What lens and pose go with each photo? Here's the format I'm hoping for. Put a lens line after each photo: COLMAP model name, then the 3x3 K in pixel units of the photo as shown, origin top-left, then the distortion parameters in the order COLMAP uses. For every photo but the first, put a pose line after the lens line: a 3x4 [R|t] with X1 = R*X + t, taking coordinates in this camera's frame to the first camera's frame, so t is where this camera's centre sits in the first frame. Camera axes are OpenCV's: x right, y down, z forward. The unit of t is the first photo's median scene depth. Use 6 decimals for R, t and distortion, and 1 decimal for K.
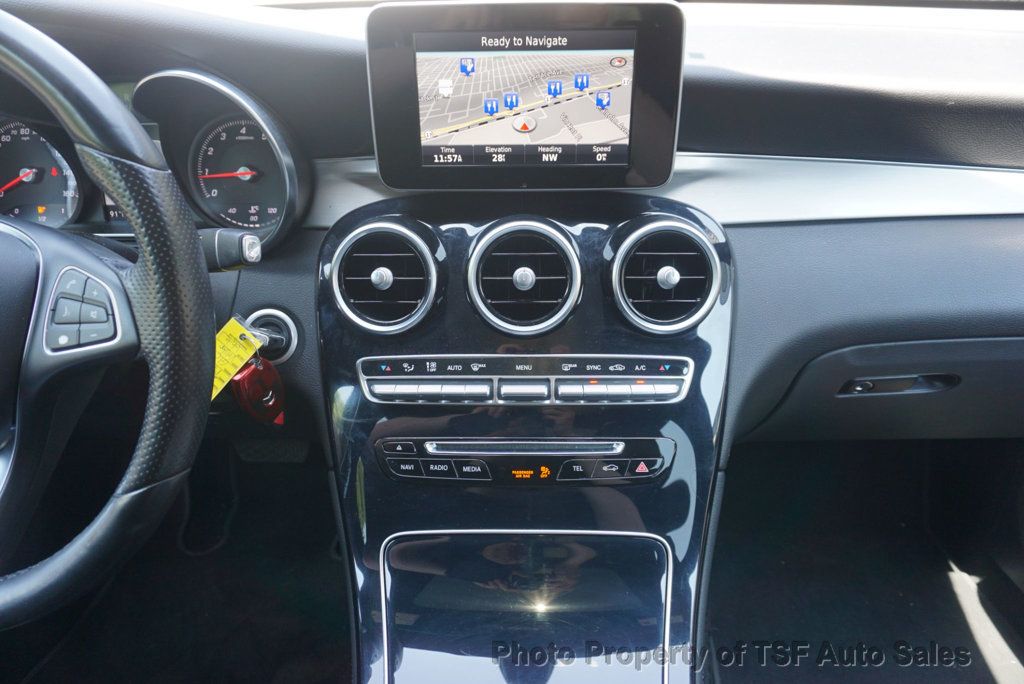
lens RADIAL K [[695.5, 0, 512.0], [0, 695.5, 342.0], [0, 0, 1]] dist [-0.032015, 0.008517]
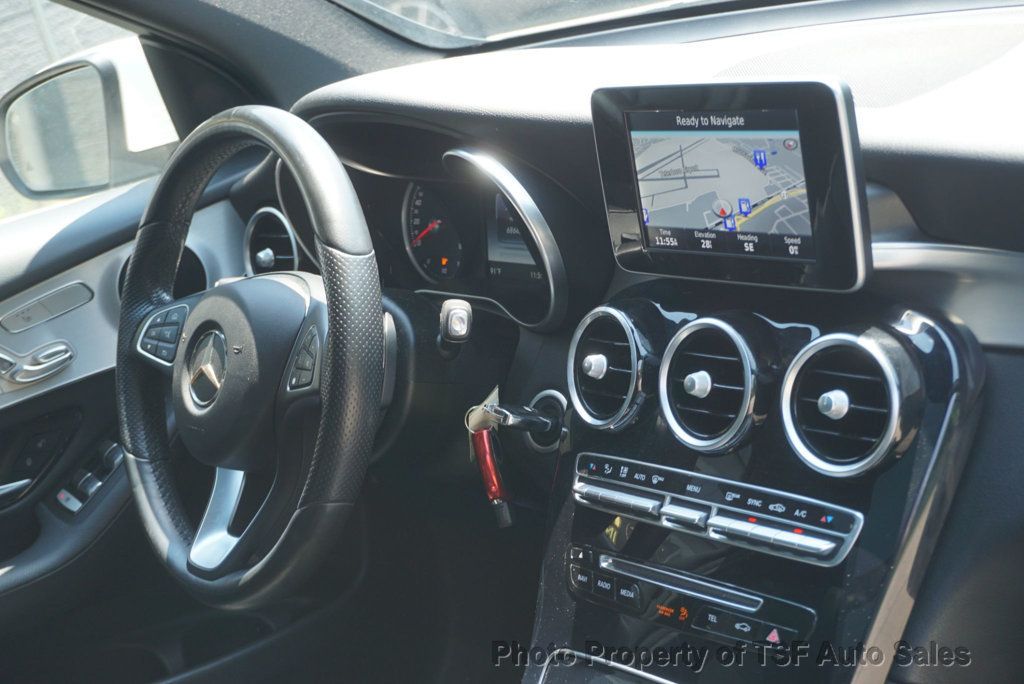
lens RADIAL K [[1757.2, 0, 512.0], [0, 1757.2, 342.0], [0, 0, 1]] dist [0.008809, -0.012269]
pose [[0.629631, 0.095409, -0.771014, 1.512772], [-0.176038, 0.984138, -0.021976, -0.053048], [0.756687, 0.149564, 0.636439, -0.554939]]
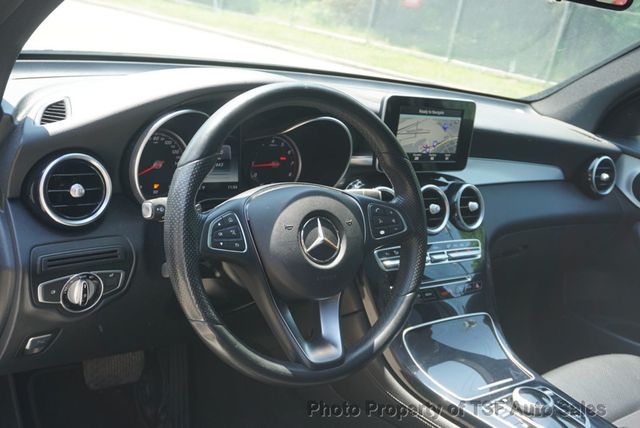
lens RADIAL K [[657.1, 0, 320.0], [0, 657.1, 214.0], [0, 0, 1]] dist [0.010881, 0.002646]
pose [[0.787701, -0.044467, 0.614450, -1.607760], [0.142403, 0.983522, -0.111379, 0.114153], [-0.599373, 0.175233, 0.781054, -0.479933]]
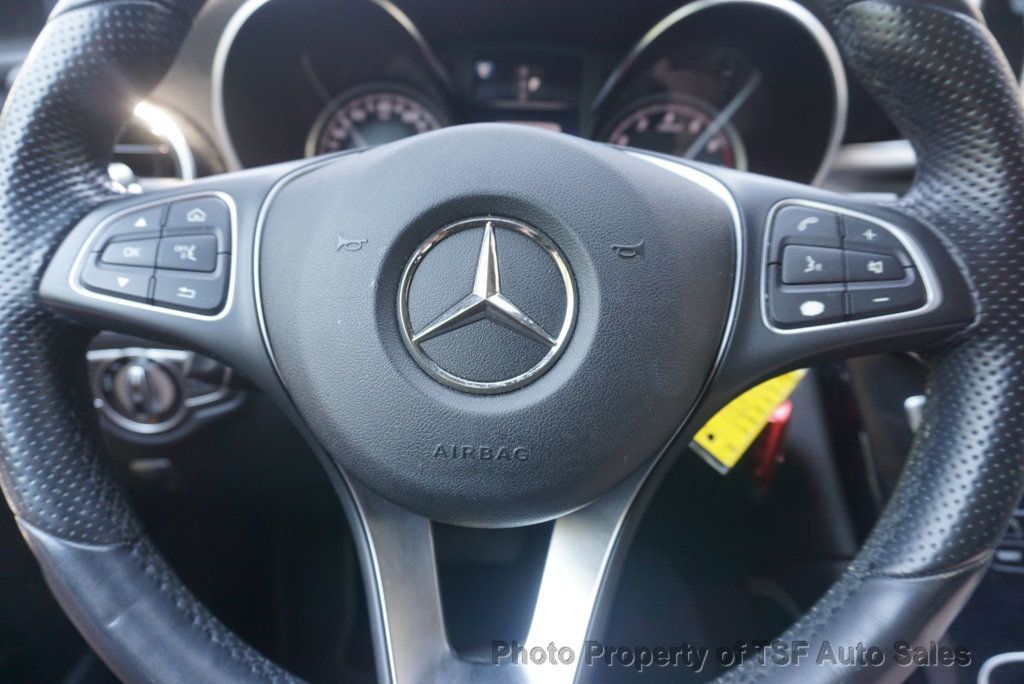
lens RADIAL K [[695.5, 0, 512.0], [0, 695.5, 342.0], [0, 0, 1]] dist [-0.032015, 0.008517]
pose [[0.999359, 0.035165, 0.006715, -0.664288], [-0.033714, 0.987511, -0.153898, 0.092876], [-0.012043, 0.153573, 0.988064, 0.296869]]
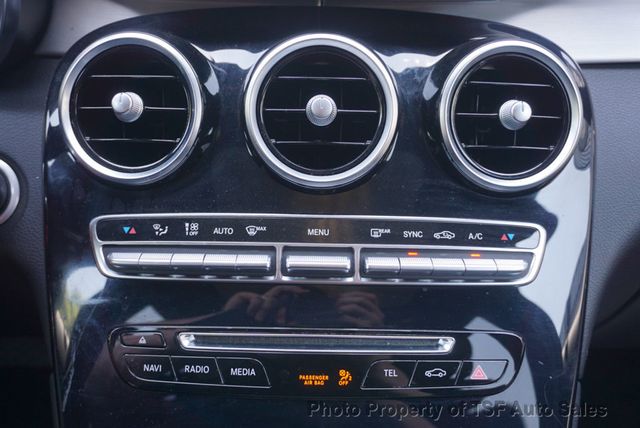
lens RADIAL K [[632.9, 0, 320.0], [0, 632.9, 214.0], [0, 0, 1]] dist [-0.000265, 0.003197]
pose [[0.999313, 0.021060, 0.030501, -0.001832], [-0.019001, 0.997621, -0.066272, 0.061944], [-0.031824, 0.065647, 0.997335, 0.334135]]
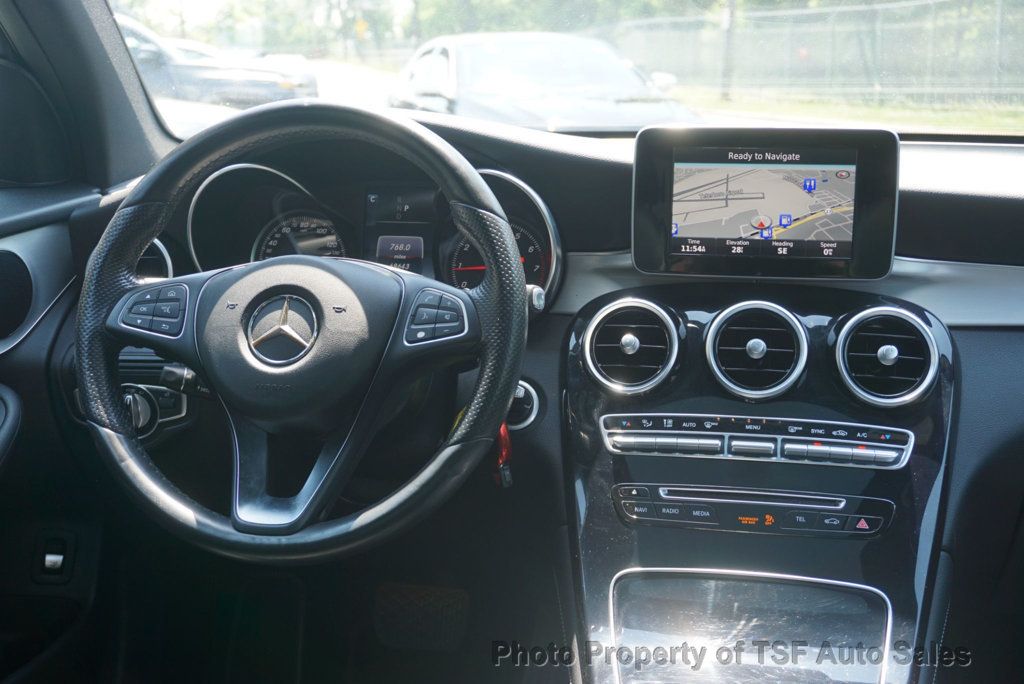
lens RADIAL K [[1232.9, 0, 512.0], [0, 1232.9, 342.0], [0, 0, 1]] dist [0.021651, -0.004885]
pose [[0.986195, 0.047309, -0.158685, -0.055805], [-0.094071, 0.948724, -0.301785, 0.538099], [0.136271, 0.312546, 0.940077, -0.943643]]
